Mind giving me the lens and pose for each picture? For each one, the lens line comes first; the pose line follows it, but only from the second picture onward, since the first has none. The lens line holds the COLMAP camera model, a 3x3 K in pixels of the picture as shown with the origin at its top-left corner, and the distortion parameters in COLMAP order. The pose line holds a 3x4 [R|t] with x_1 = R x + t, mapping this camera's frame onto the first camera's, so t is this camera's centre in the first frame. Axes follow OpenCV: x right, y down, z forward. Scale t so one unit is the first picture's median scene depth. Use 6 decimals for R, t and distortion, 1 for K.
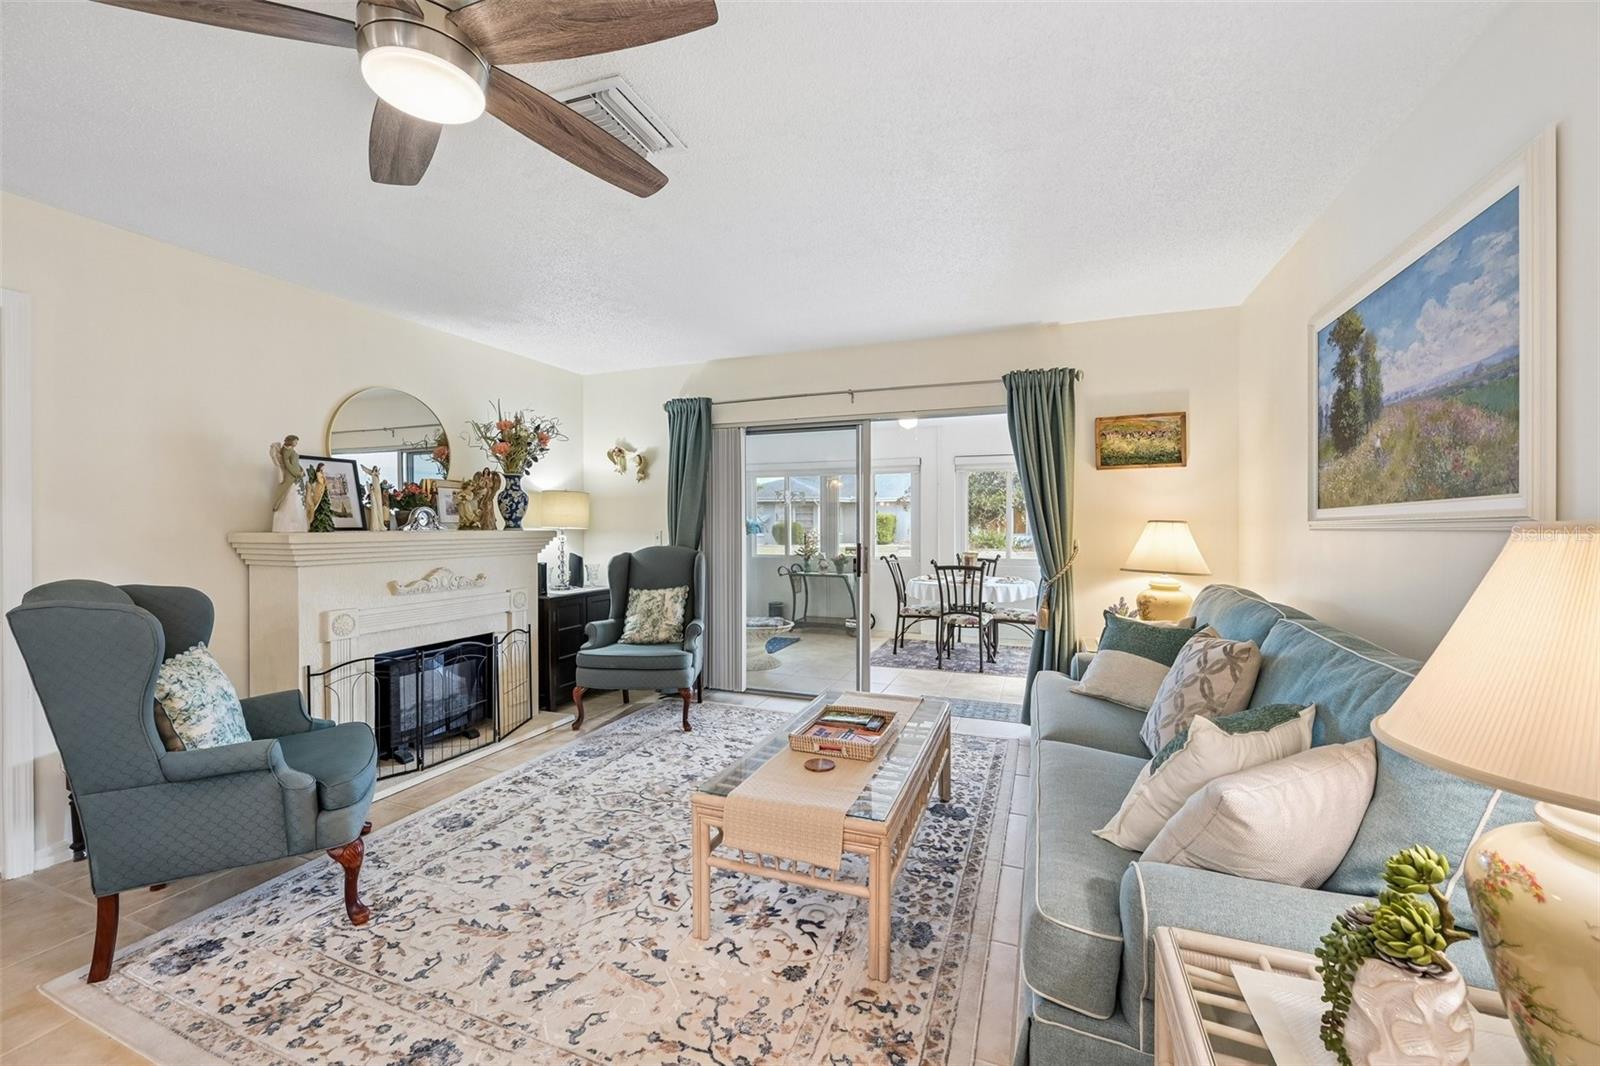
lens RADIAL K [[638.5, 0, 793.1], [0, 638.5, 526.0], [0, 0, 1]] dist [0.001696, -0.000378]
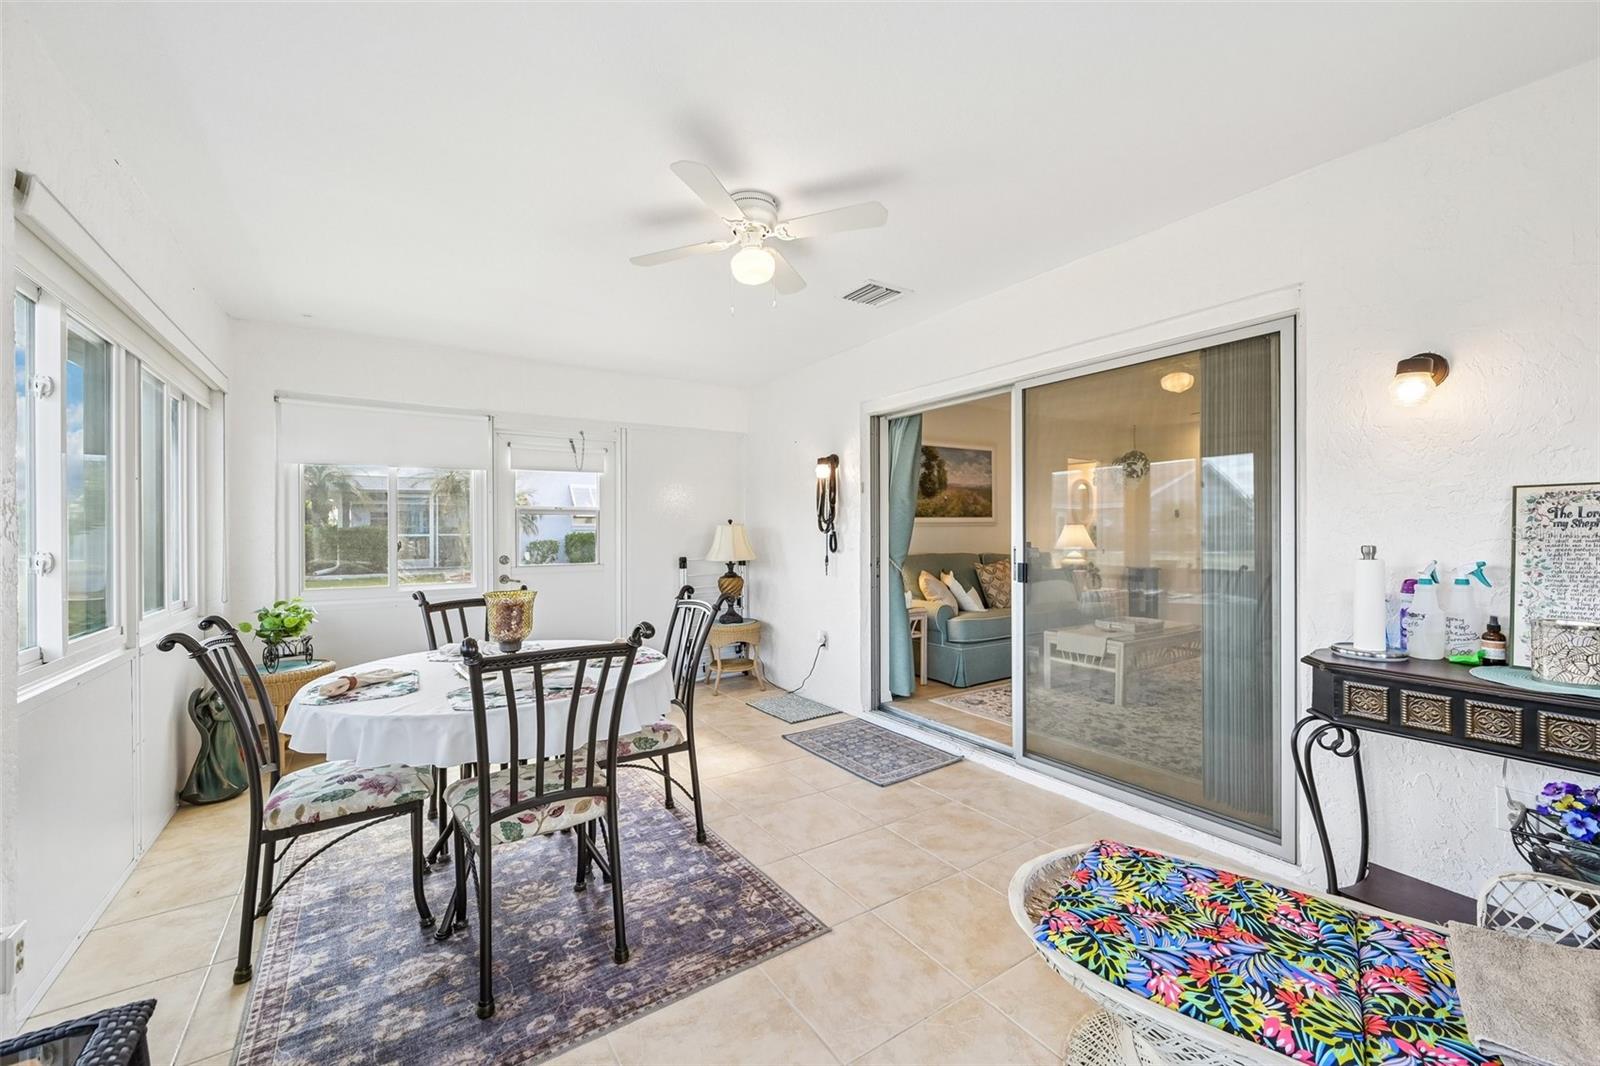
lens RADIAL K [[638.5, 0, 795.2], [0, 638.5, 522.1], [0, 0, 1]] dist [0.001696, -0.000378]
pose [[-0.817074, 0.012633, 0.576394, -0.151008], [0.006135, 0.999894, -0.013220, 0.014955], [-0.576500, -0.007265, -0.817065, 2.277735]]
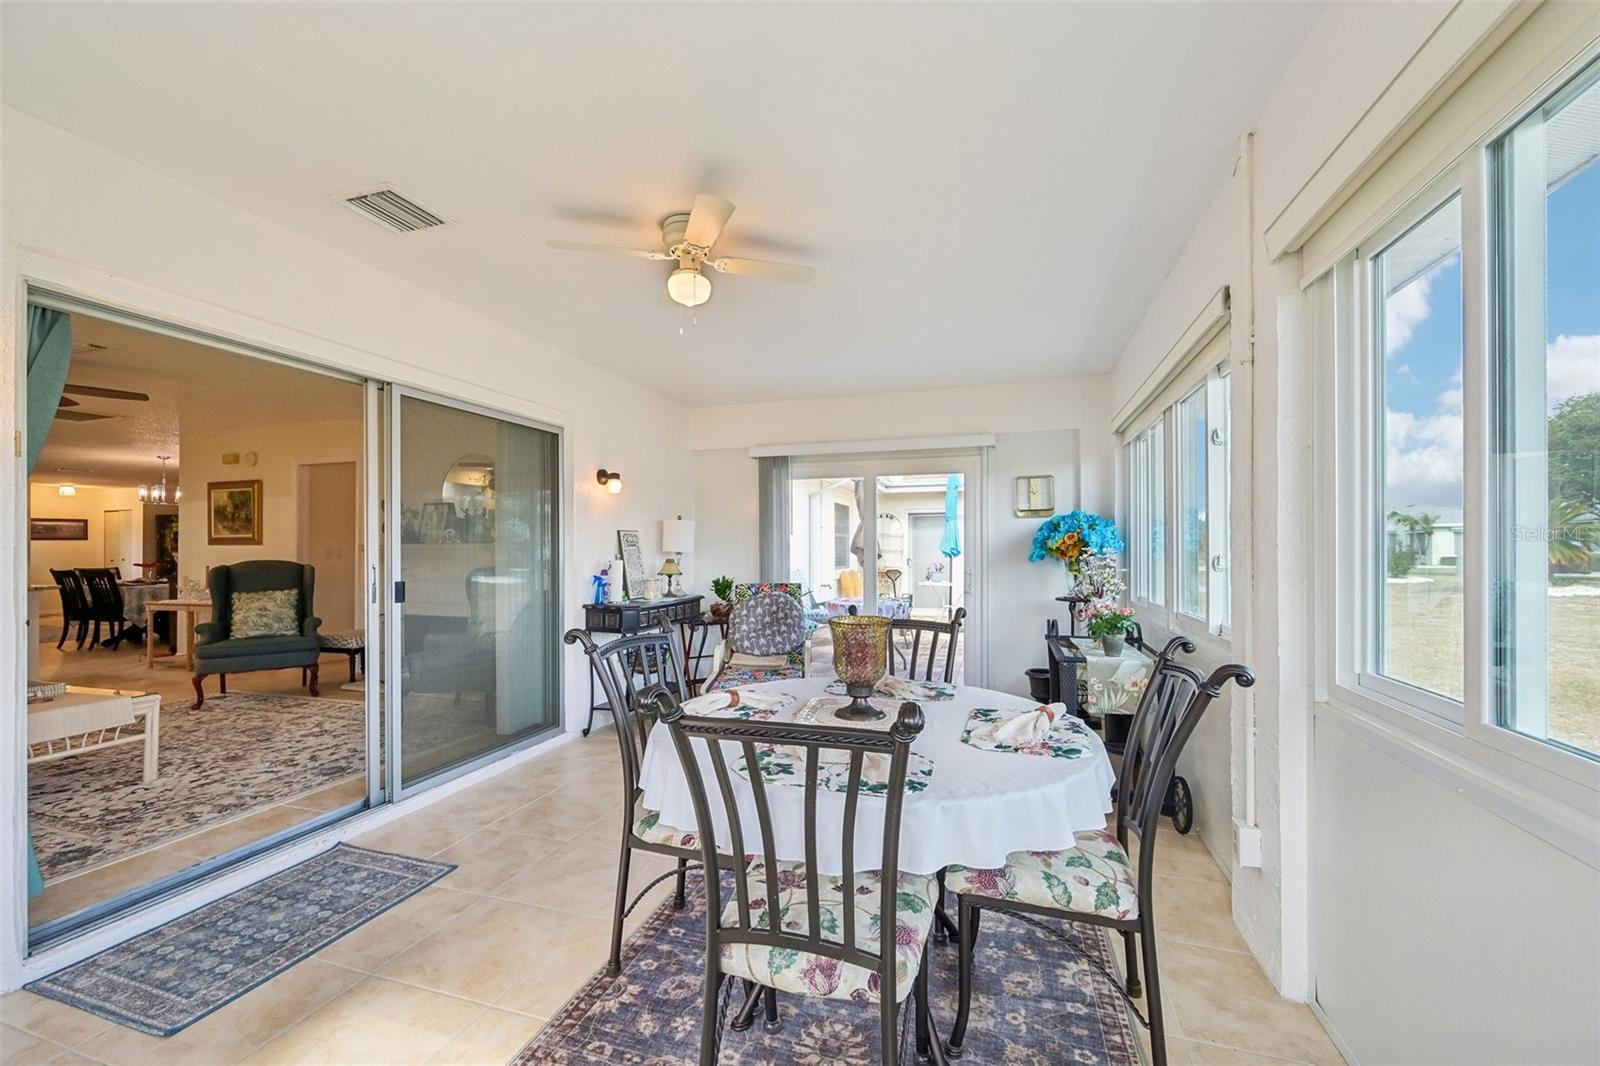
lens RADIAL K [[638.5, 0, 802.6], [0, 638.5, 546.1], [0, 0, 1]] dist [0.001696, -0.000378]
pose [[0.062434, -0.002108, -0.998047, 1.050165], [0.001705, 0.999997, -0.002006, 0.017872], [0.998048, -0.001576, 0.062438, 1.799040]]
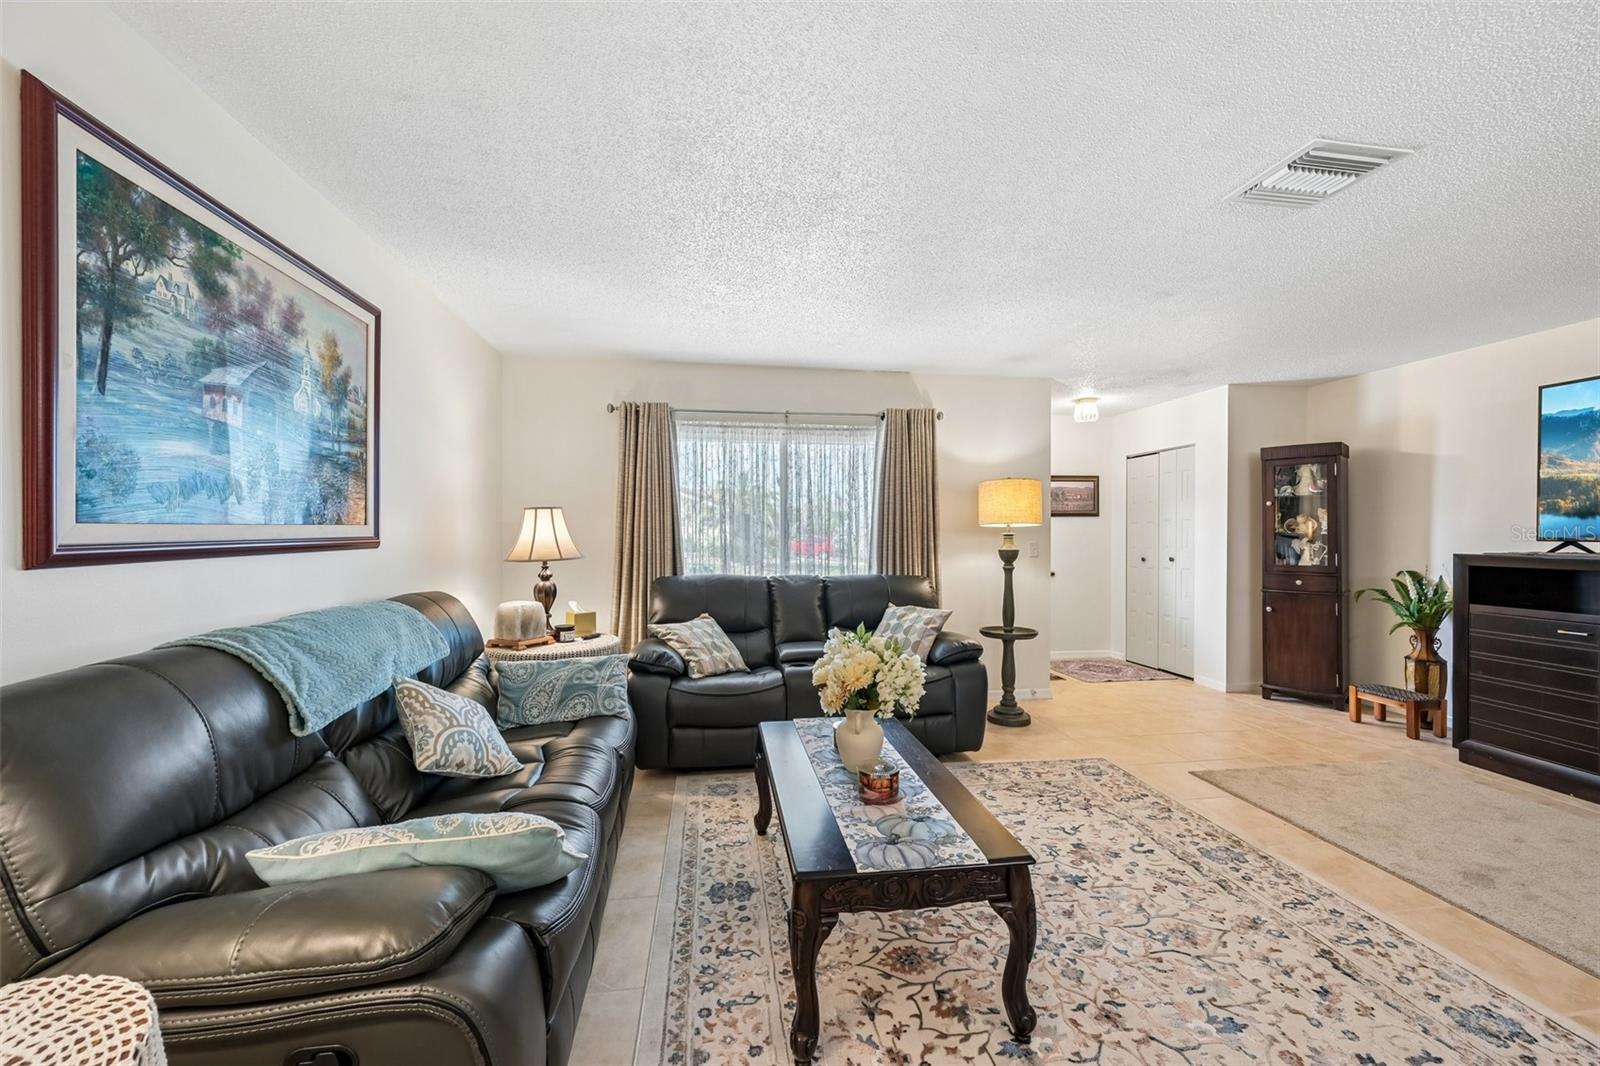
lens RADIAL K [[638.5, 0, 807.9], [0, 638.5, 529.9], [0, 0, 1]] dist [0.001696, -0.000378]
pose [[-0.862903, 0.003779, -0.505355, 0.359962], [0.000232, 0.999975, 0.007081, -0.012323], [0.505370, 0.005993, -0.862882, 1.167135]]
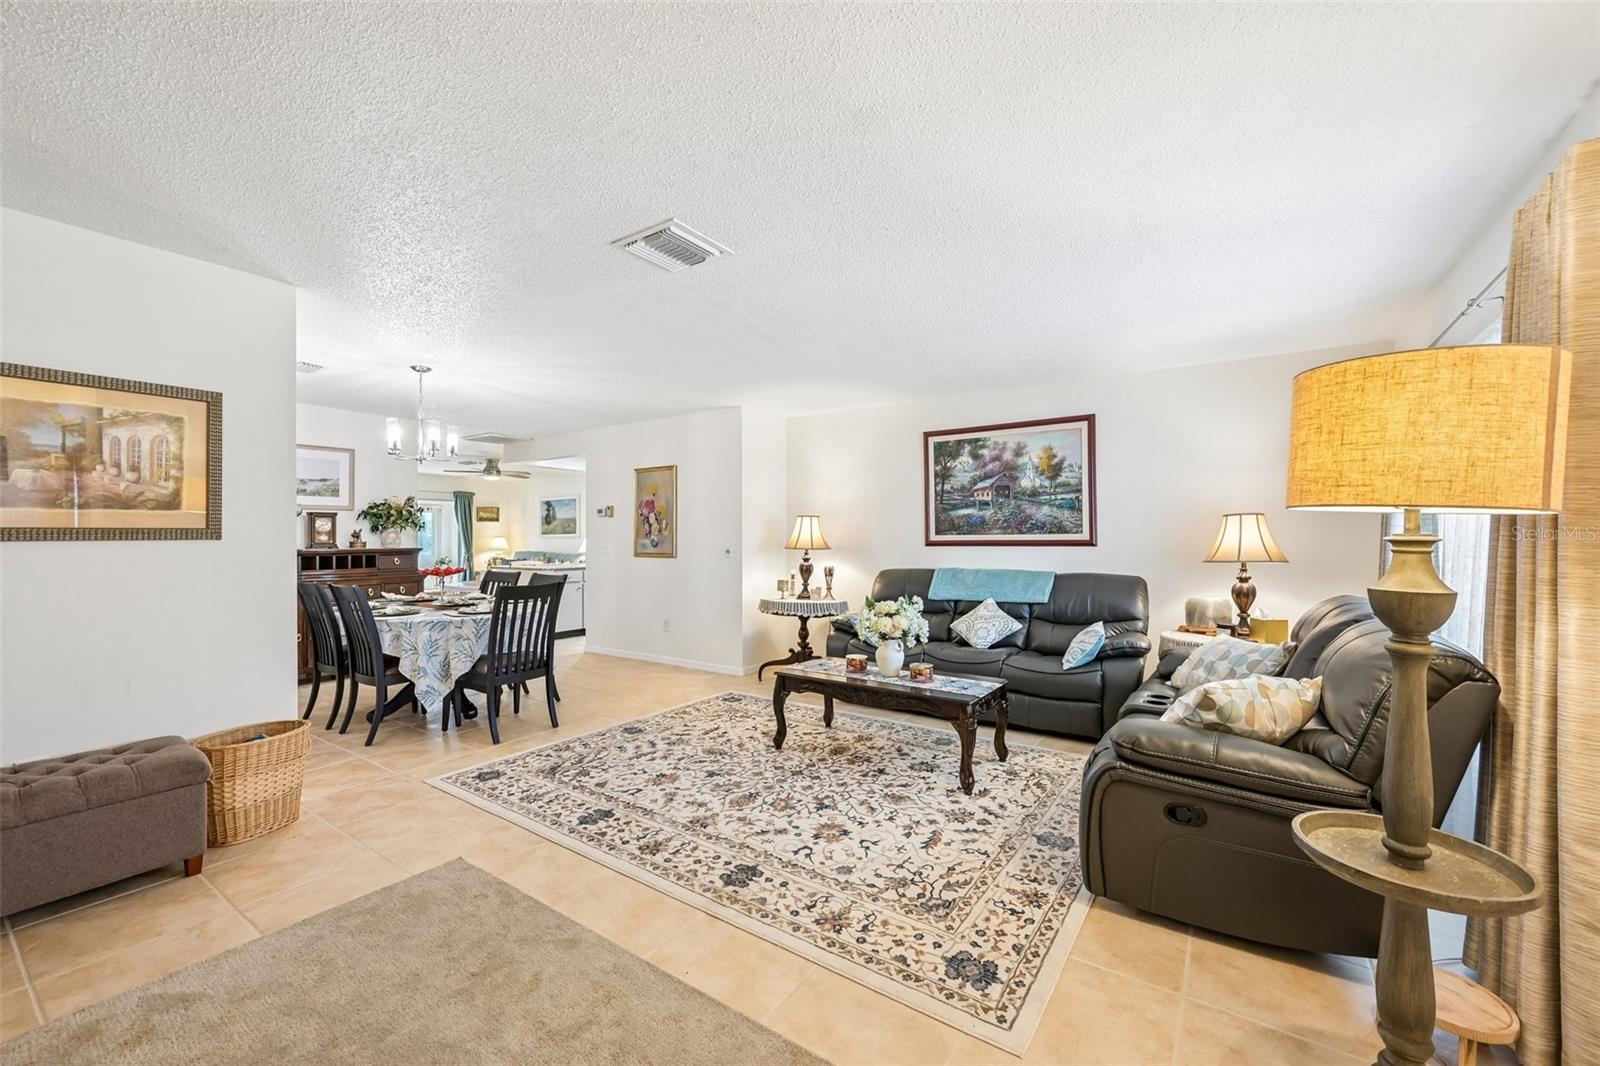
lens RADIAL K [[638.5, 0, 804.2], [0, 638.5, 526.5], [0, 0, 1]] dist [0.001696, -0.000378]
pose [[0.222543, 0.021922, 0.974676, -1.083605], [0.007641, 0.999677, -0.024229, 0.001168], [-0.974893, 0.012839, 0.222304, 0.553440]]
